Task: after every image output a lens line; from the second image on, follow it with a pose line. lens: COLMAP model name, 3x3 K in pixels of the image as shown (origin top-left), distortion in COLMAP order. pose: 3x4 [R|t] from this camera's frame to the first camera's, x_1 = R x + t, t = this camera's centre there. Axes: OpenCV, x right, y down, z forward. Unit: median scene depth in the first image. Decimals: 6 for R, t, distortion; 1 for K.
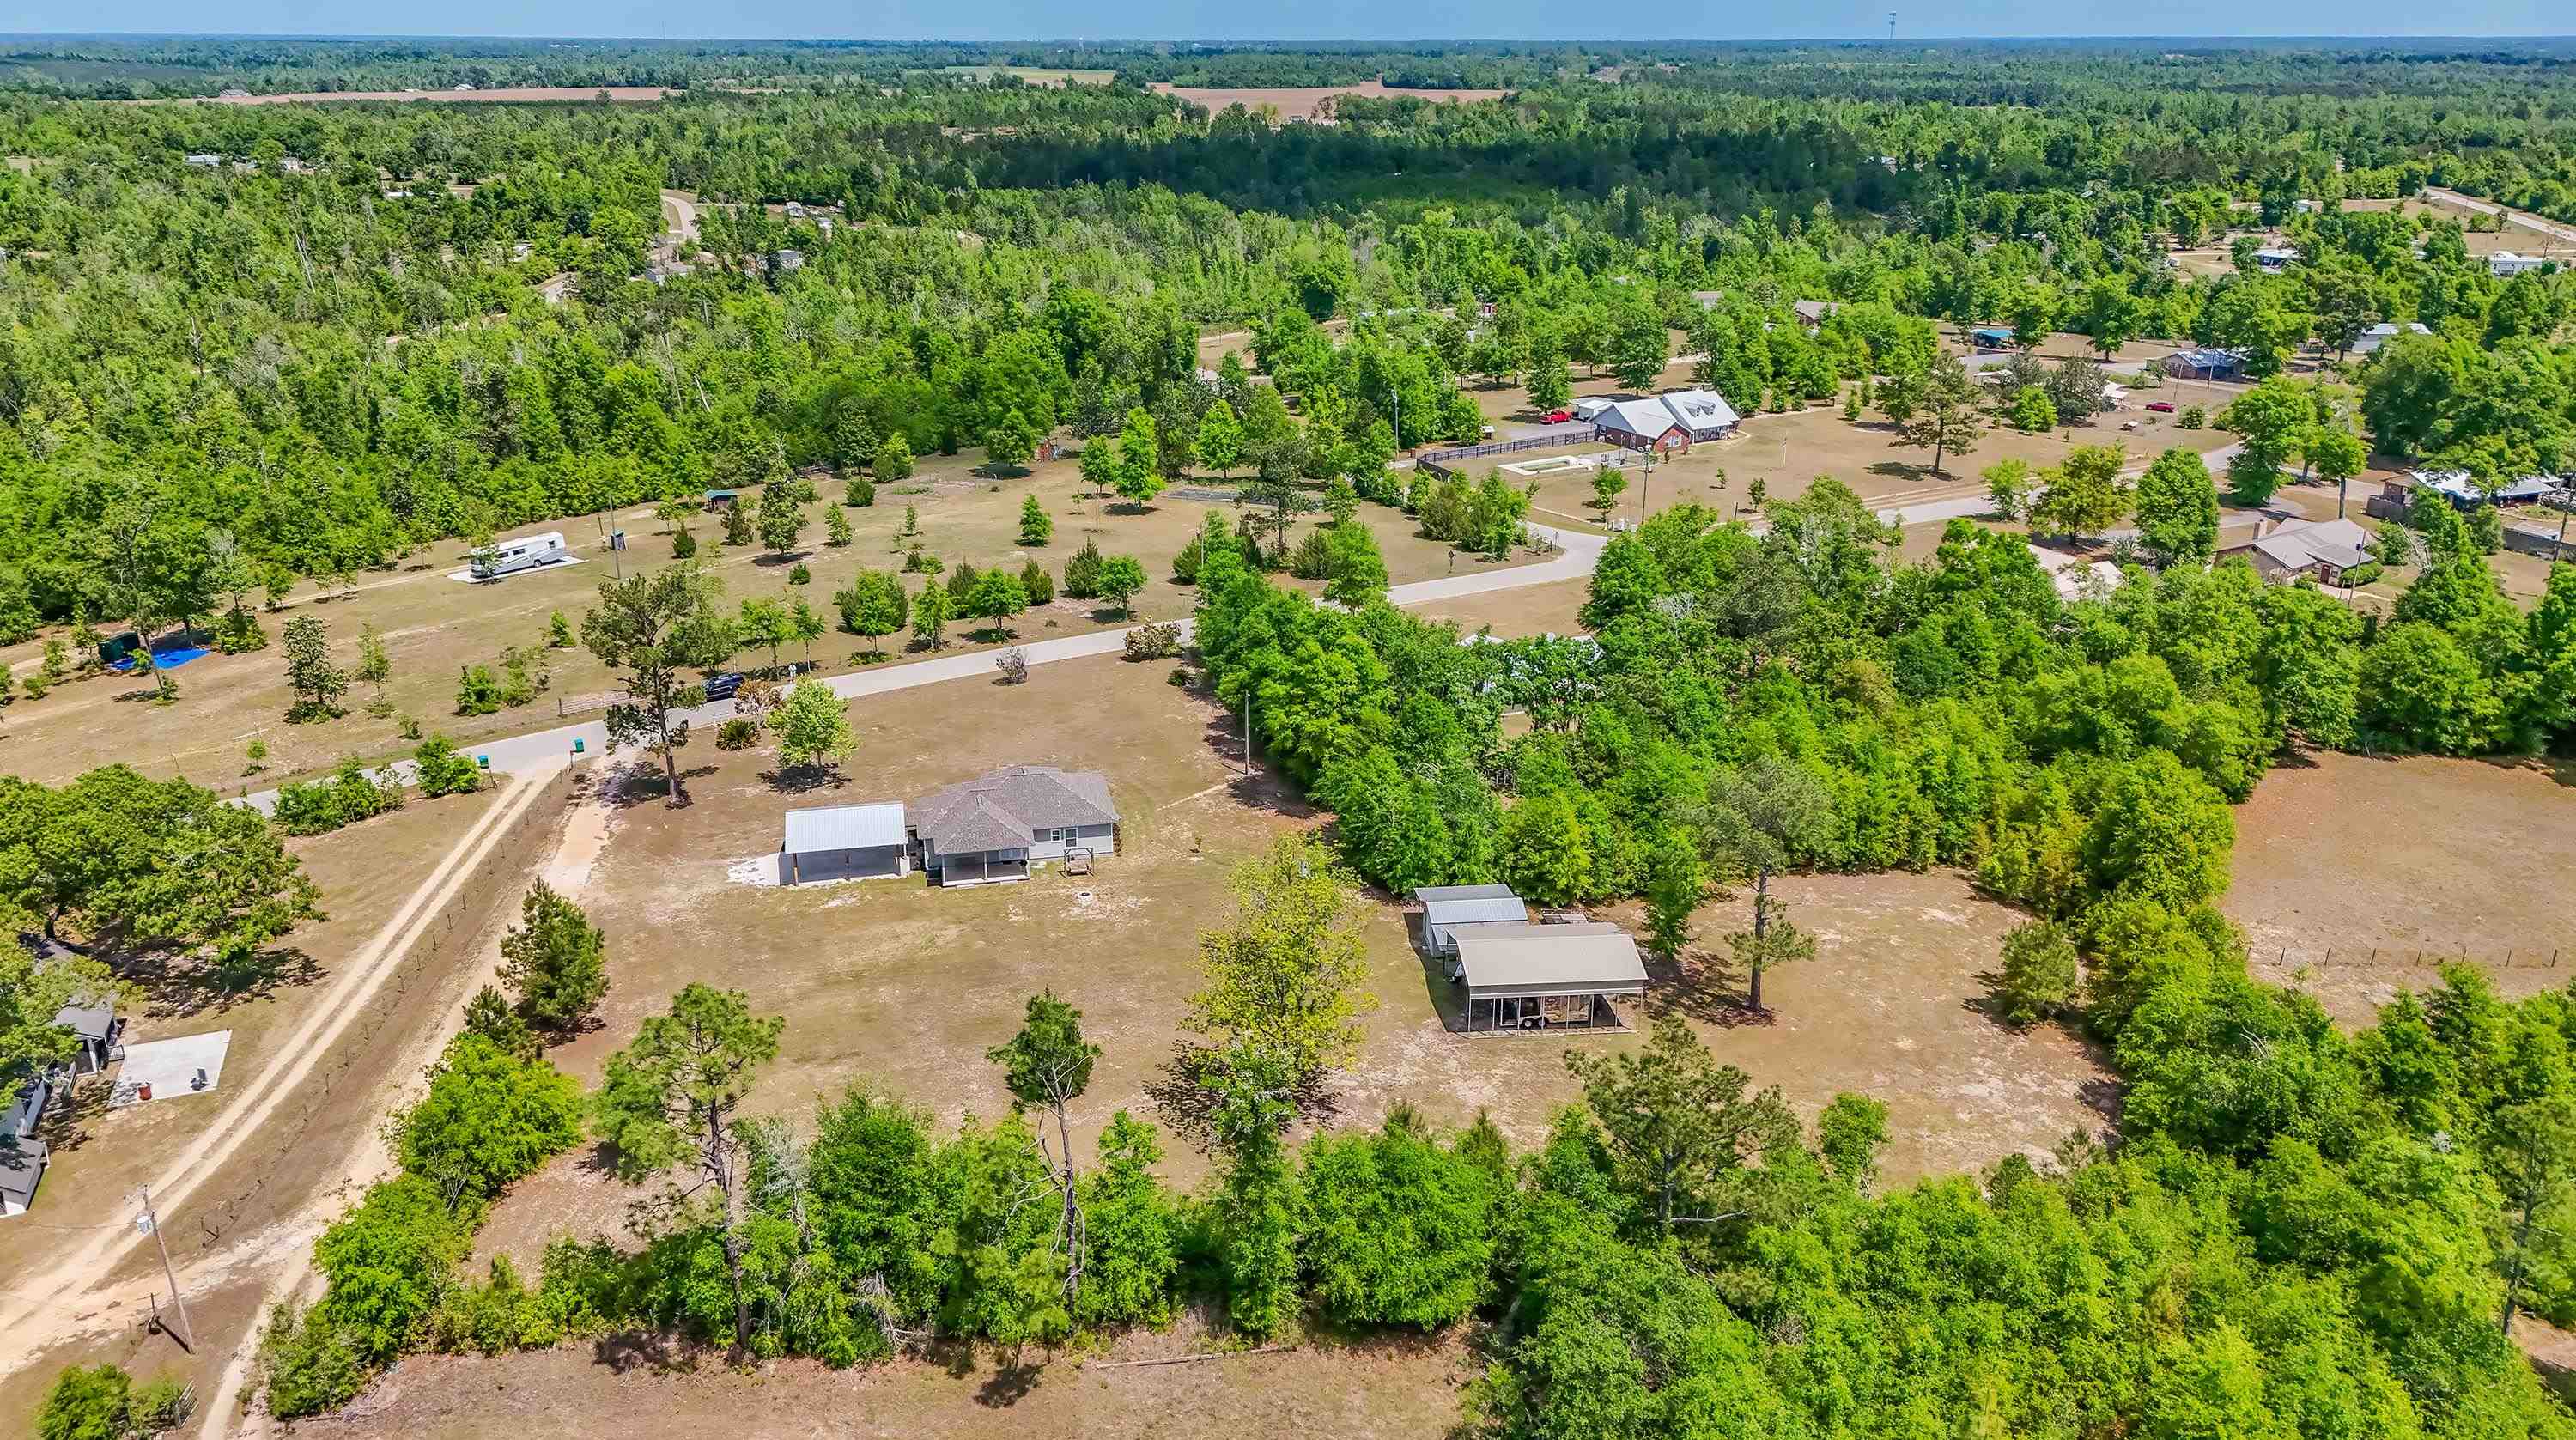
lens RADIAL K [[1952.9, 0, 1288.0], [0, 1952.9, 720.0], [0, 0, 1]] dist [0.086006, -0.084803]
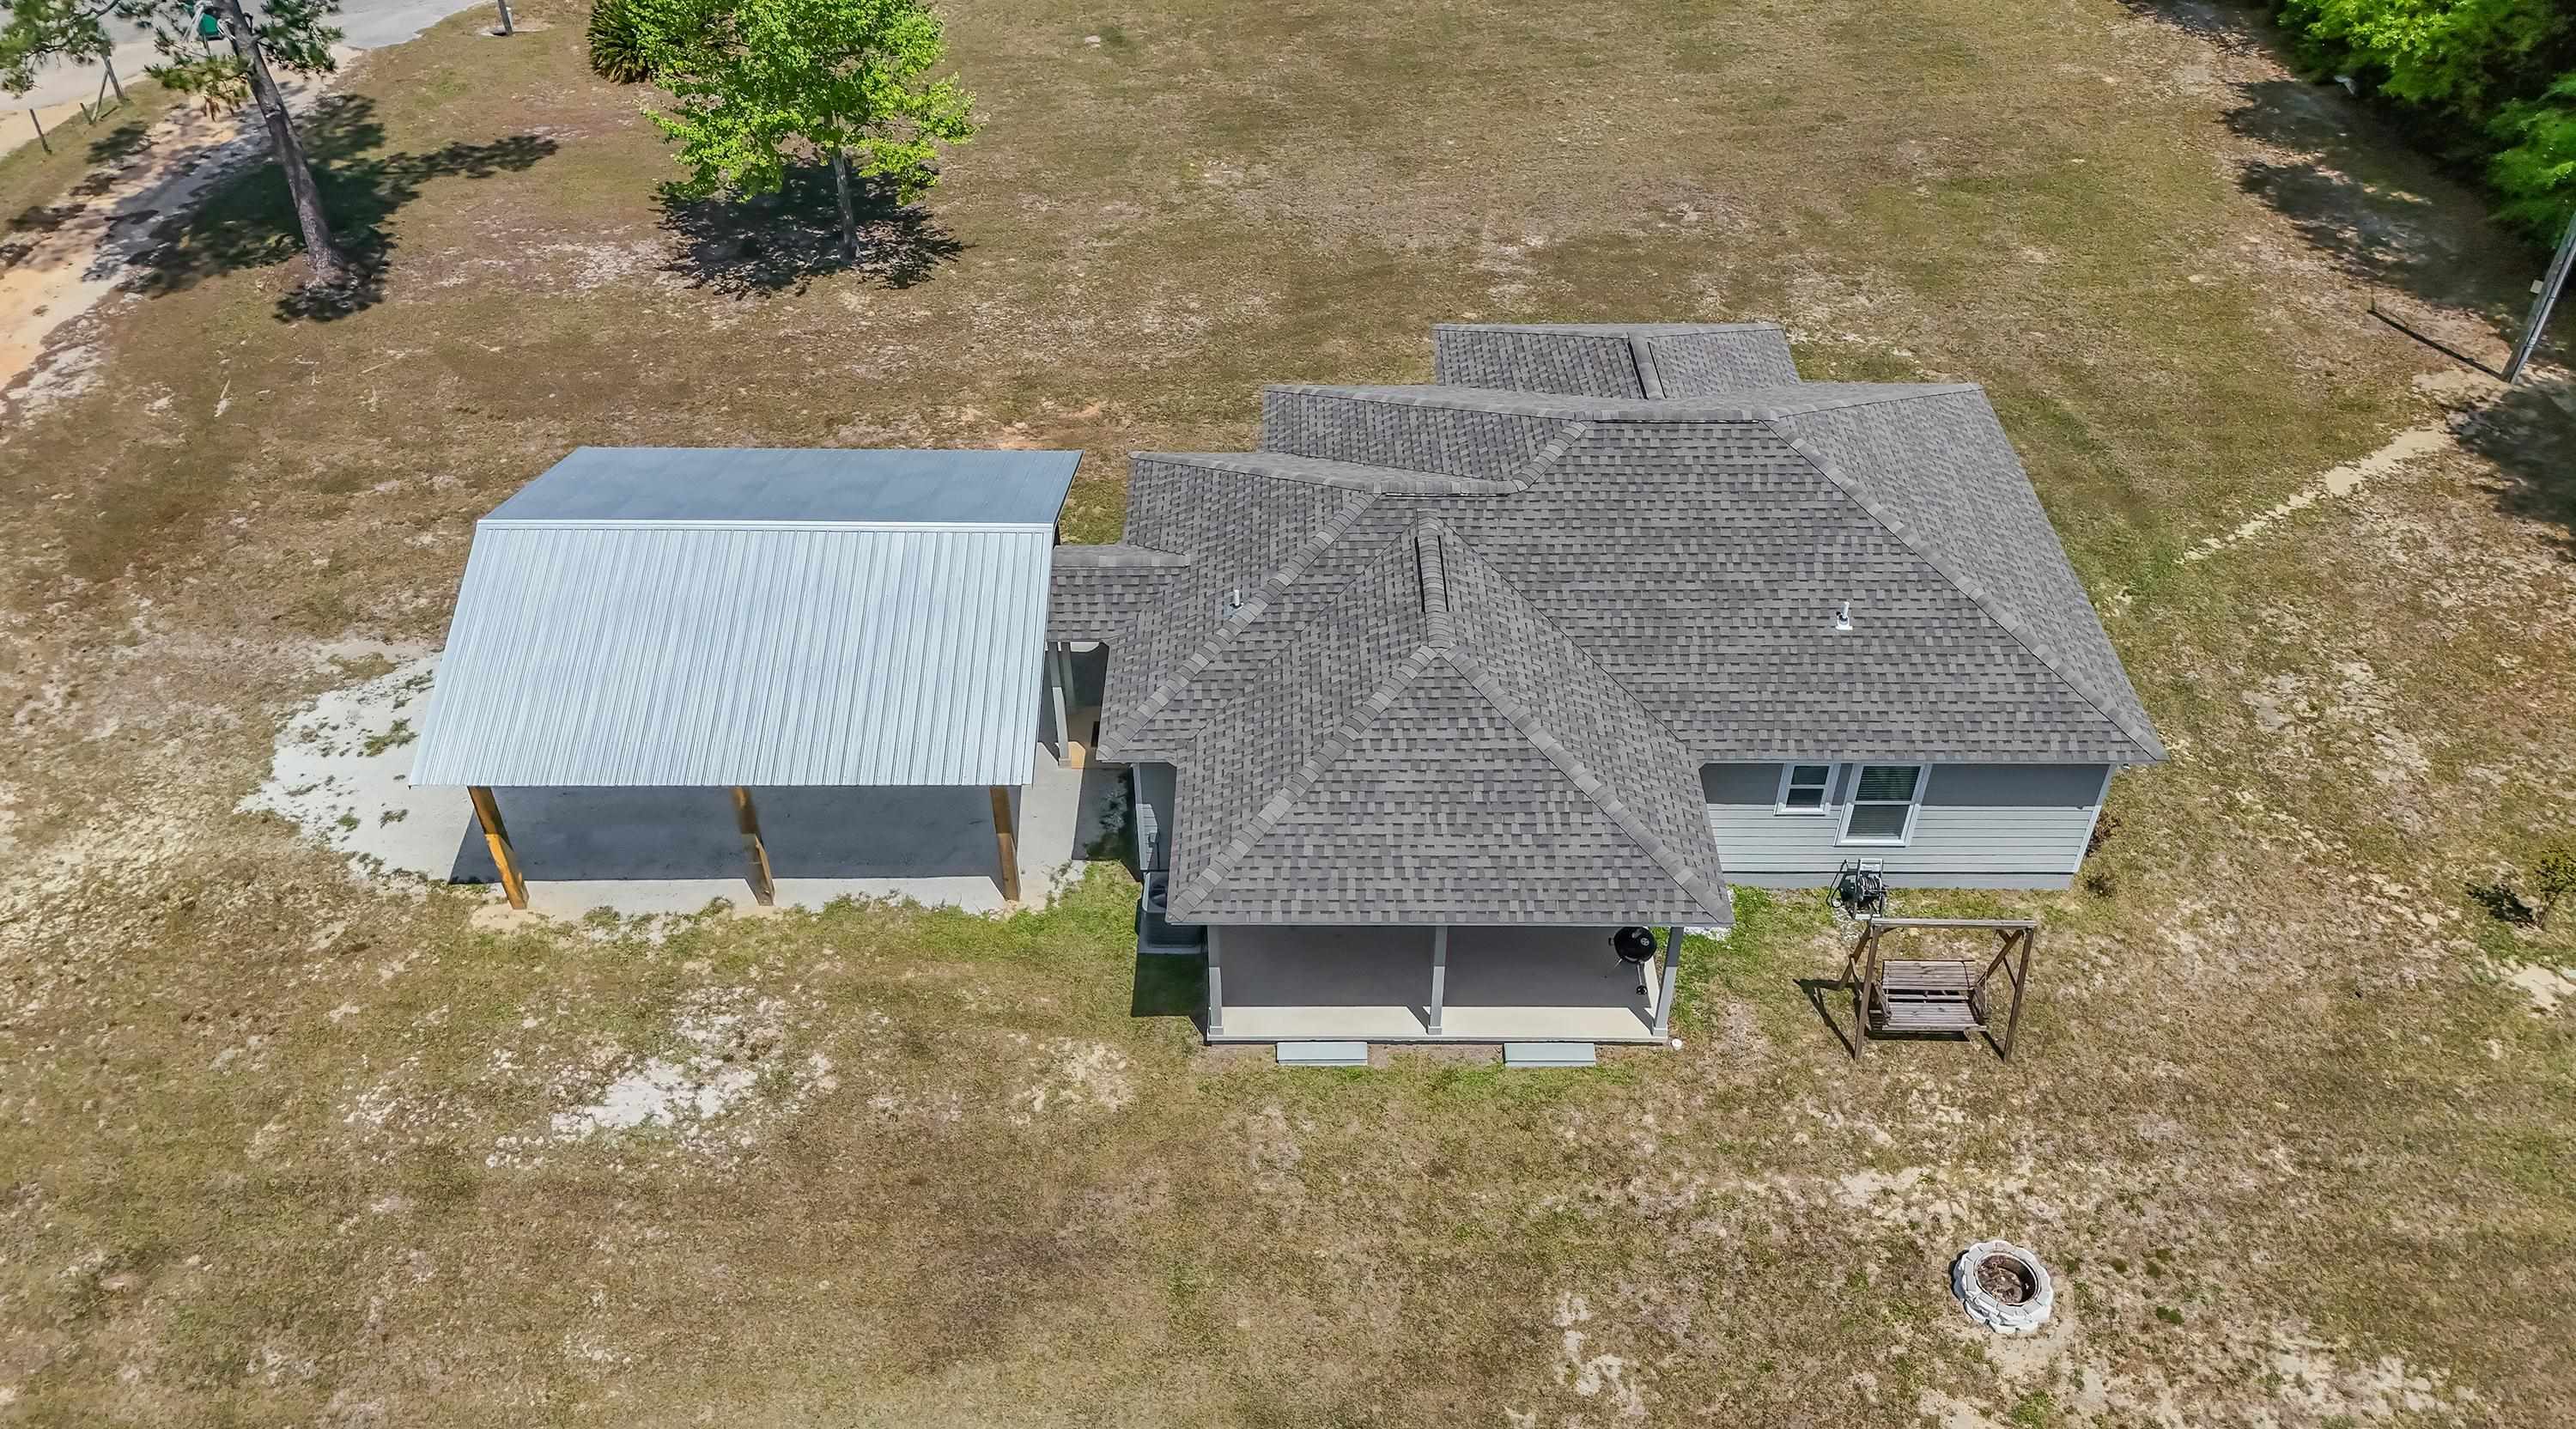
lens RADIAL K [[1954.6, 0, 1288.0], [0, 1954.6, 714.5], [0, 0, 1]] dist [0.049283, -0.005417]
pose [[0.977745, 0.137275, -0.158650, -0.118212], [-0.071903, 0.929677, 0.361290, -0.011152], [0.197089, -0.341843, 0.918858, 0.694015]]
